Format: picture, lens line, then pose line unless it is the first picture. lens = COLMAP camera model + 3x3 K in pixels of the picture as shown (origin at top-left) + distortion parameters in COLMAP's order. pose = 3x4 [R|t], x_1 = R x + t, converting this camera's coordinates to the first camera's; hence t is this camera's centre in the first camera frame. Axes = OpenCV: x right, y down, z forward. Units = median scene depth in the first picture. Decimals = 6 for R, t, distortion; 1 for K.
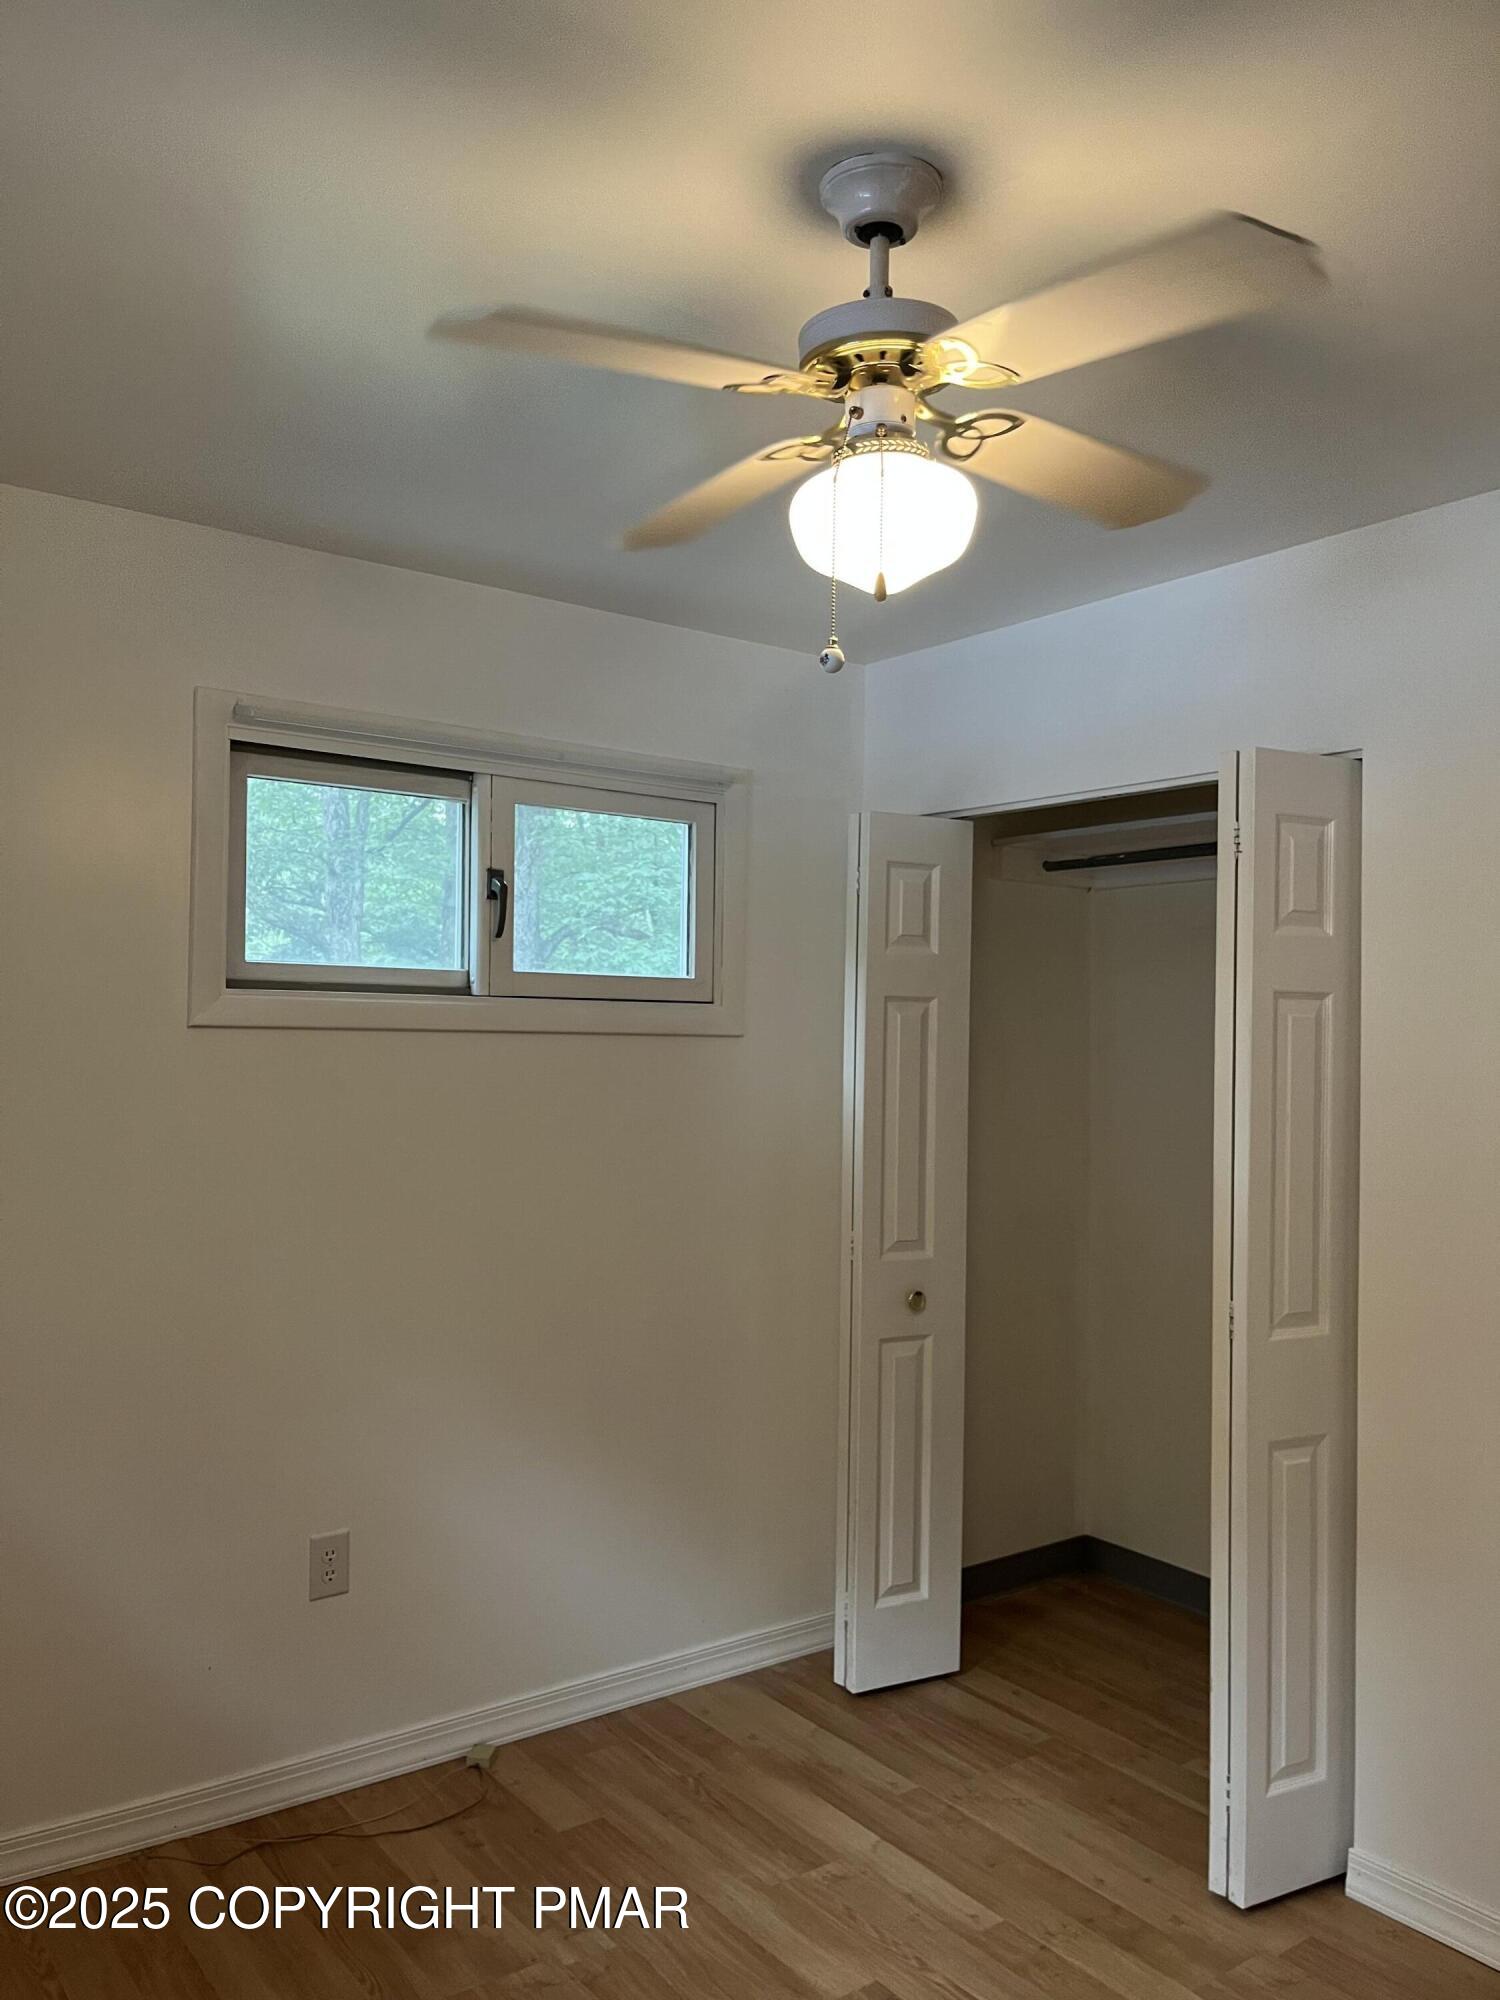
lens RADIAL K [[1530.7, 0, 747.8], [0, 1530.7, 1015.8], [0, 0, 1]] dist [0.031308, -0.001342]
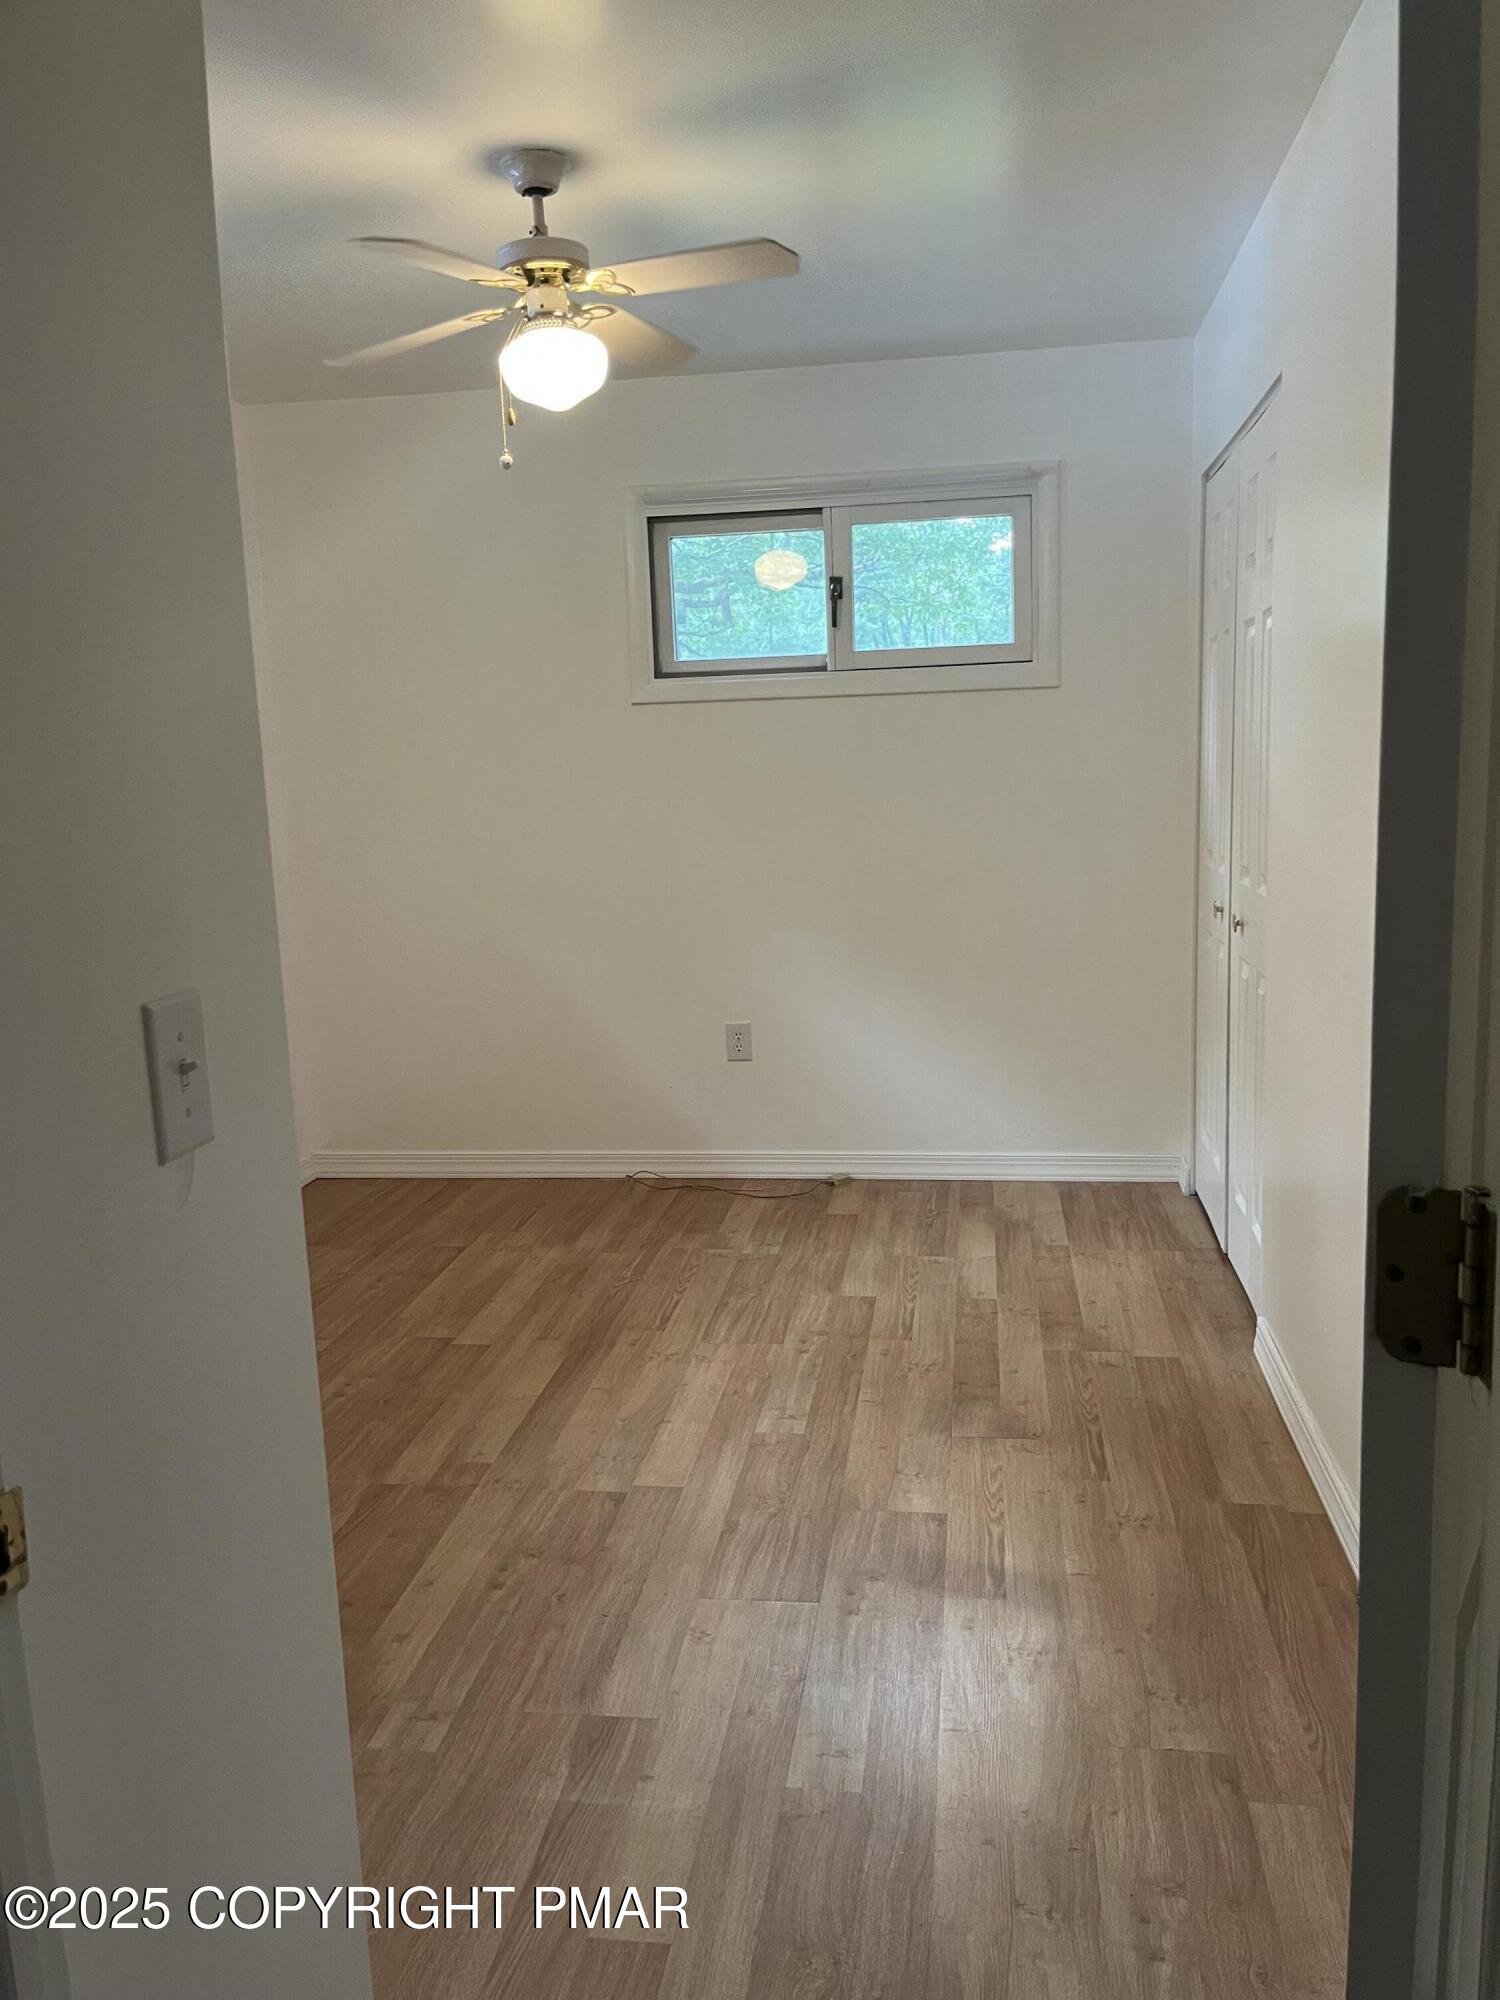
lens RADIAL K [[1530.7, 0, 747.8], [0, 1530.7, 1015.8], [0, 0, 1]] dist [0.031308, -0.001342]
pose [[0.703652, 0.075923, -0.706477, 0.827833], [0.054656, 0.985546, 0.160351, 0.072404], [0.708440, -0.151445, 0.689332, -0.085382]]
